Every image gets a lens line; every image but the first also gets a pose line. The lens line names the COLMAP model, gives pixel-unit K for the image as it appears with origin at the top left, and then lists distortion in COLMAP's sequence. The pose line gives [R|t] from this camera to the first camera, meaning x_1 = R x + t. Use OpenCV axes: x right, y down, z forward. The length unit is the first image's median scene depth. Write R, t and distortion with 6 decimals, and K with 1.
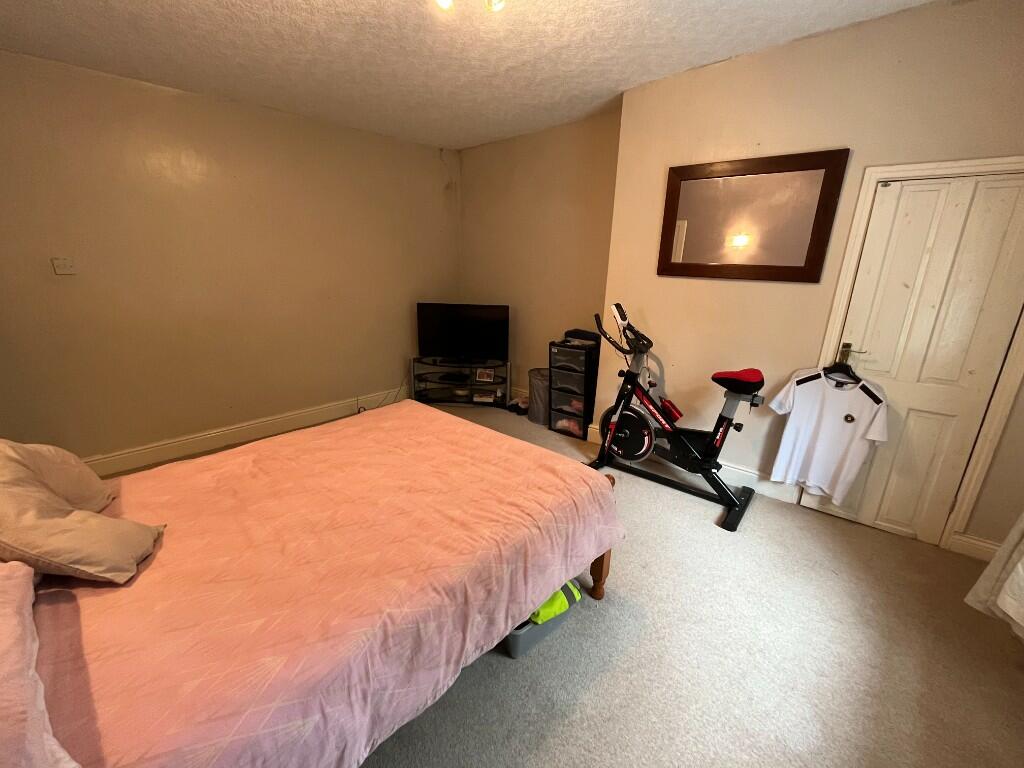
lens RADIAL K [[418.6, 0, 509.2], [0, 418.6, 382.1], [0, 0, 1]] dist [-0.003199, -0.000551]
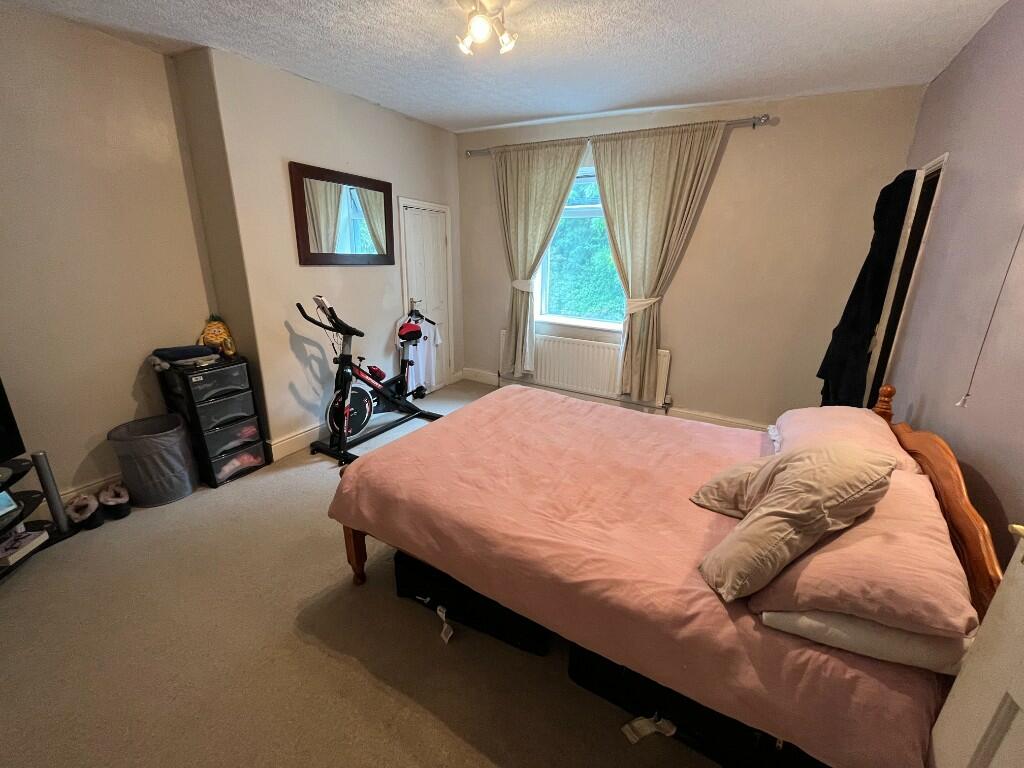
lens RADIAL K [[418.6, 0, 508.9], [0, 418.6, 381.9], [0, 0, 1]] dist [-0.003199, -0.000551]
pose [[-0.180383, -0.315429, 0.931647, -0.831410], [0.252679, 0.900536, 0.353819, -0.242317], [-0.950587, 0.299231, -0.082739, 0.711742]]
